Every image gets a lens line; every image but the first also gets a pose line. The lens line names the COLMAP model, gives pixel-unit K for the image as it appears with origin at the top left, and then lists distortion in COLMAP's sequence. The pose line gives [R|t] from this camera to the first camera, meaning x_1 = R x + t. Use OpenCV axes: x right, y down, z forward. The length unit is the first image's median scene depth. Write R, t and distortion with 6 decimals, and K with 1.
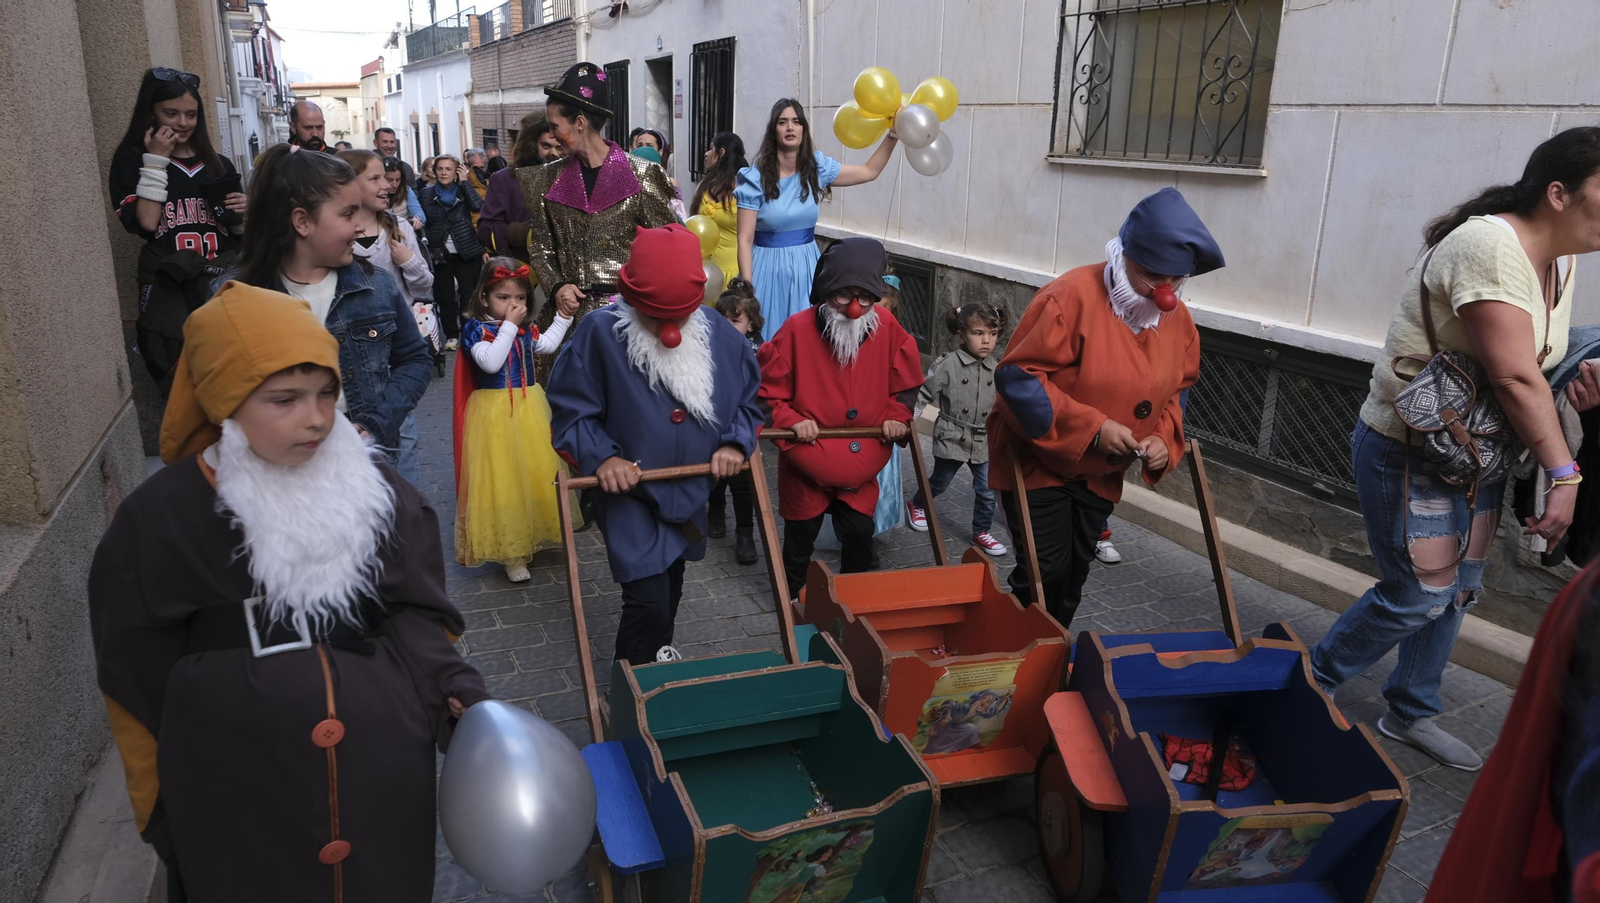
lens RADIAL K [[1081.3, 0, 814.5], [0, 1081.3, 453.3], [0, 0, 1]] dist [-0.034594, 0.017863]
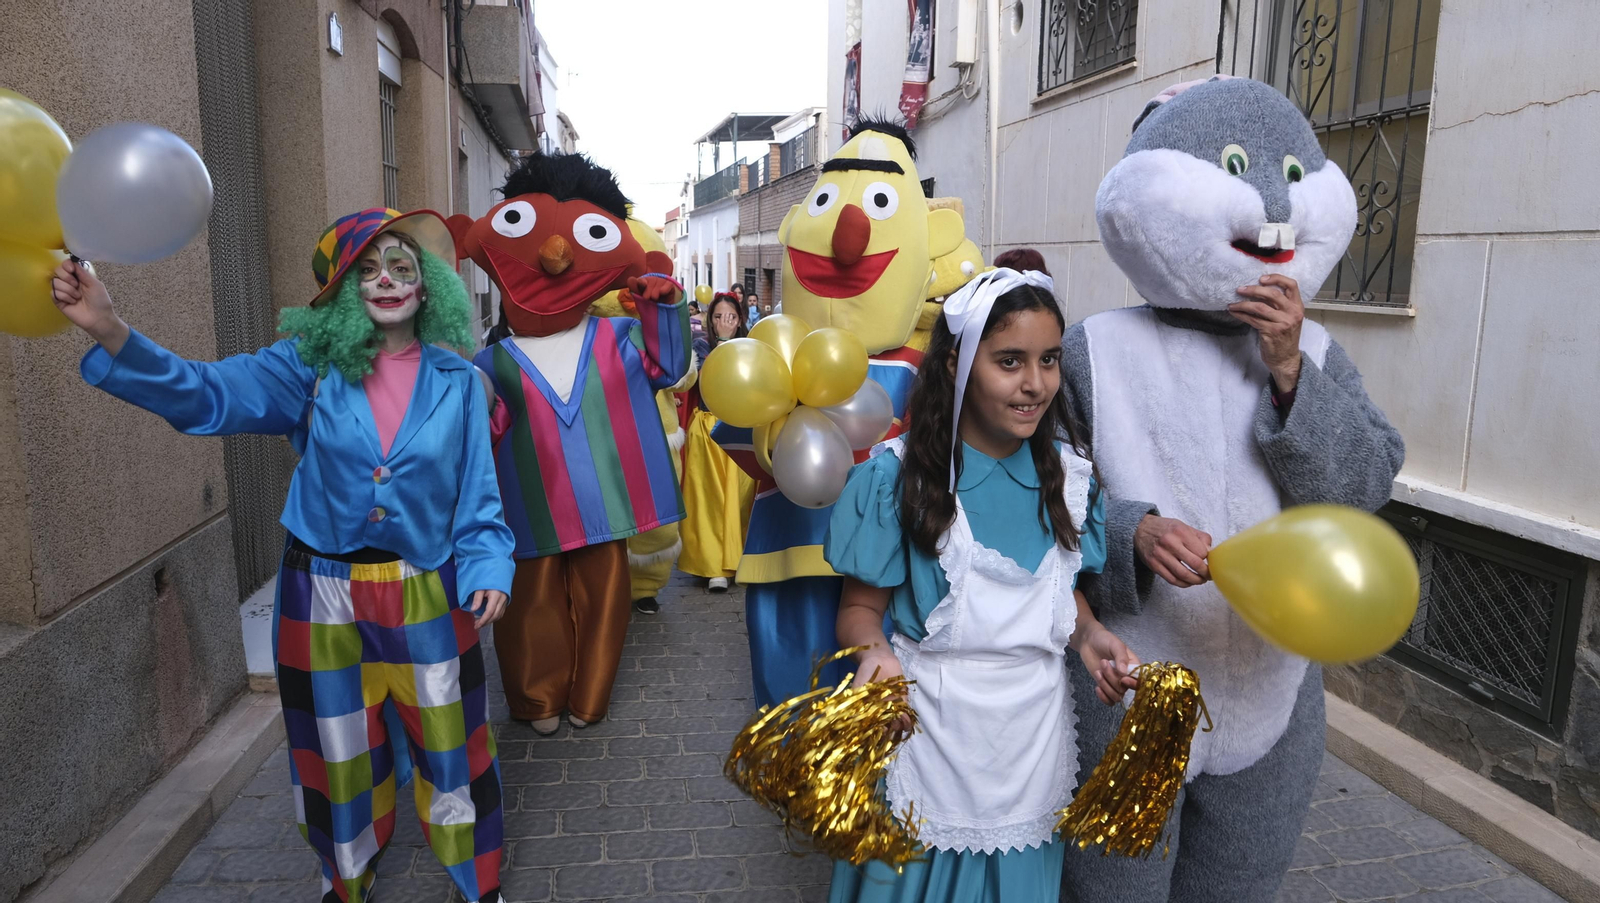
lens RADIAL K [[1081.3, 0, 808.4], [0, 1081.3, 453.3], [0, 0, 1]] dist [-0.034594, 0.017863]
pose [[0.965835, 0.033714, -0.256956, 0.145900], [-0.064479, 0.991585, -0.112258, -0.017415], [0.251009, 0.124991, 0.959881, 0.055808]]
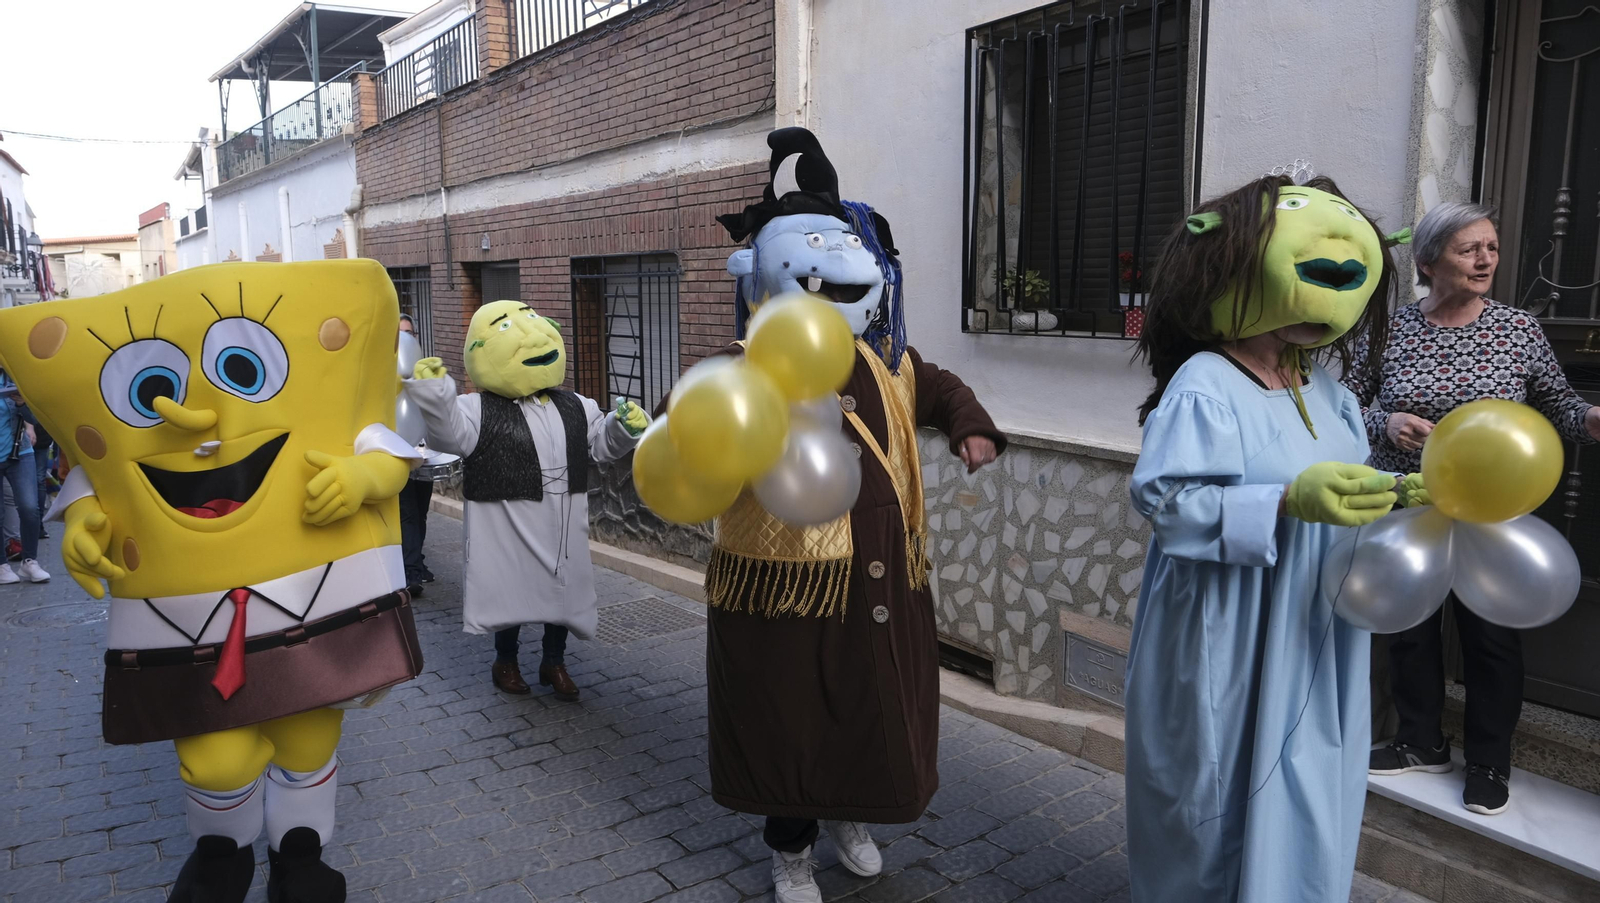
lens RADIAL K [[1081.3, 0, 805.7], [0, 1081.3, 456.2], [0, 0, 1]] dist [-0.034594, 0.017863]
pose [[0.985037, -0.052745, 0.164076, -0.855261], [0.073985, 0.989247, -0.126163, -0.532828], [-0.155657, 0.136415, 0.978347, 1.945315]]
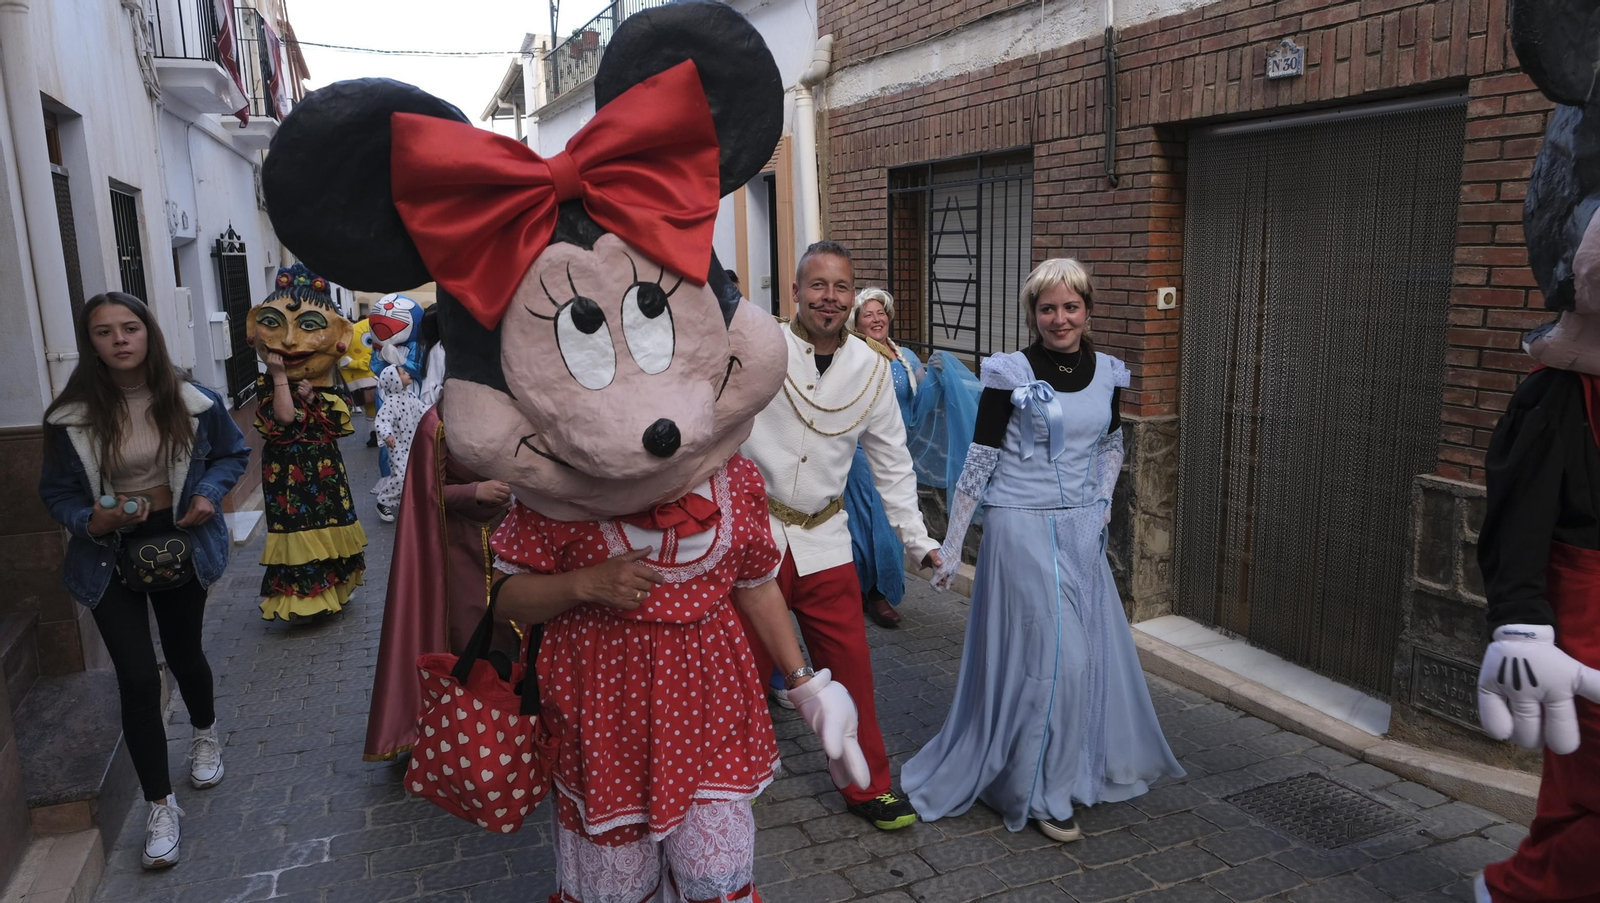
lens RADIAL K [[1081.3, 0, 800.0], [0, 1081.3, 449.1], [0, 0, 1]] dist [-0.034594, 0.017863]
pose [[0.997685, -0.037216, -0.056913, -1.428320], [0.030956, 0.993759, -0.107170, -0.827355], [0.060546, 0.105160, 0.992610, 3.073410]]
